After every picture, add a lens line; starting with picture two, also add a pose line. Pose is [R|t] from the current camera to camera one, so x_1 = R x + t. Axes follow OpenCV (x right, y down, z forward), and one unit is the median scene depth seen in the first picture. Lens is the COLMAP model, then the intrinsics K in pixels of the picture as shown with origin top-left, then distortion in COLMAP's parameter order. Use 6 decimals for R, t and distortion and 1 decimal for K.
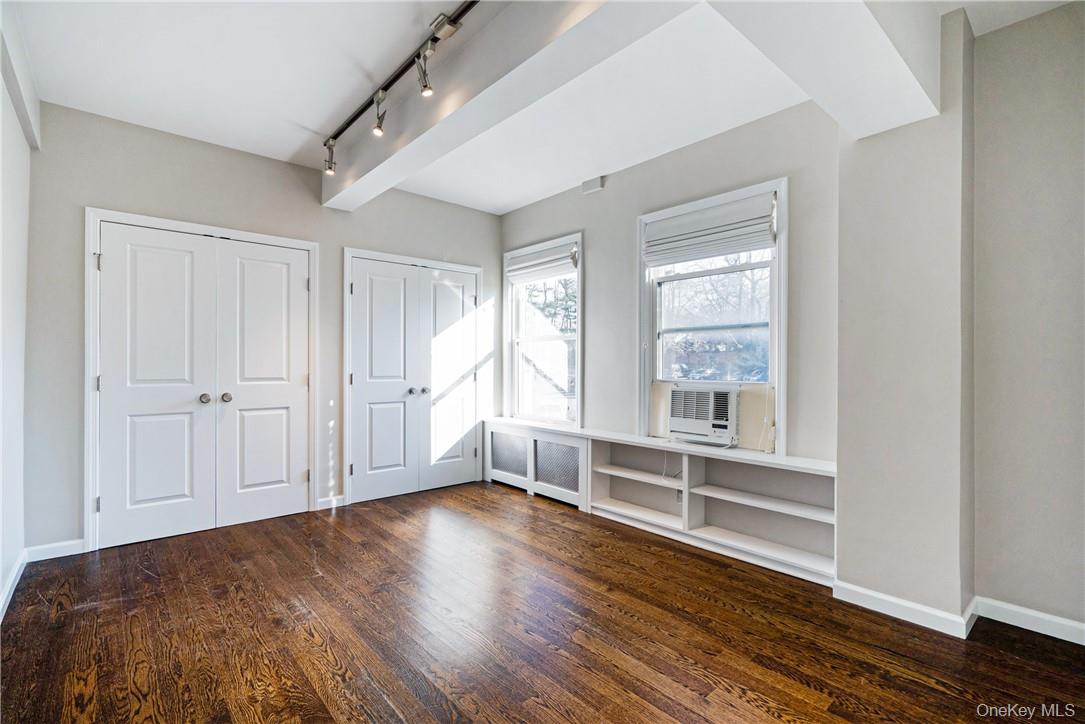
lens RADIAL K [[493.4, 0, 538.9], [0, 493.4, 364.1], [0, 0, 1]] dist [-0.004648, 0.000359]
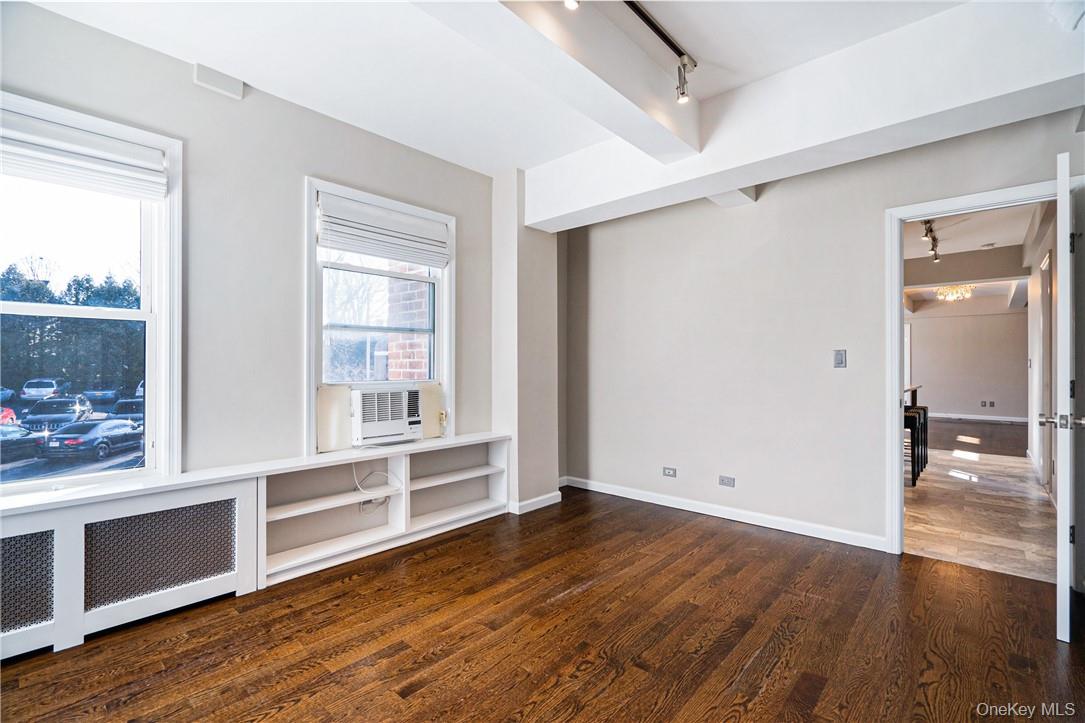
lens RADIAL K [[493.4, 0, 538.9], [0, 493.4, 363.6], [0, 0, 1]] dist [-0.004648, 0.000359]
pose [[-0.118789, 0.000135, 0.992920, -0.727936], [-0.000141, 1.000000, -0.000153, -0.001796], [-0.992920, -0.000158, -0.118789, 0.856711]]
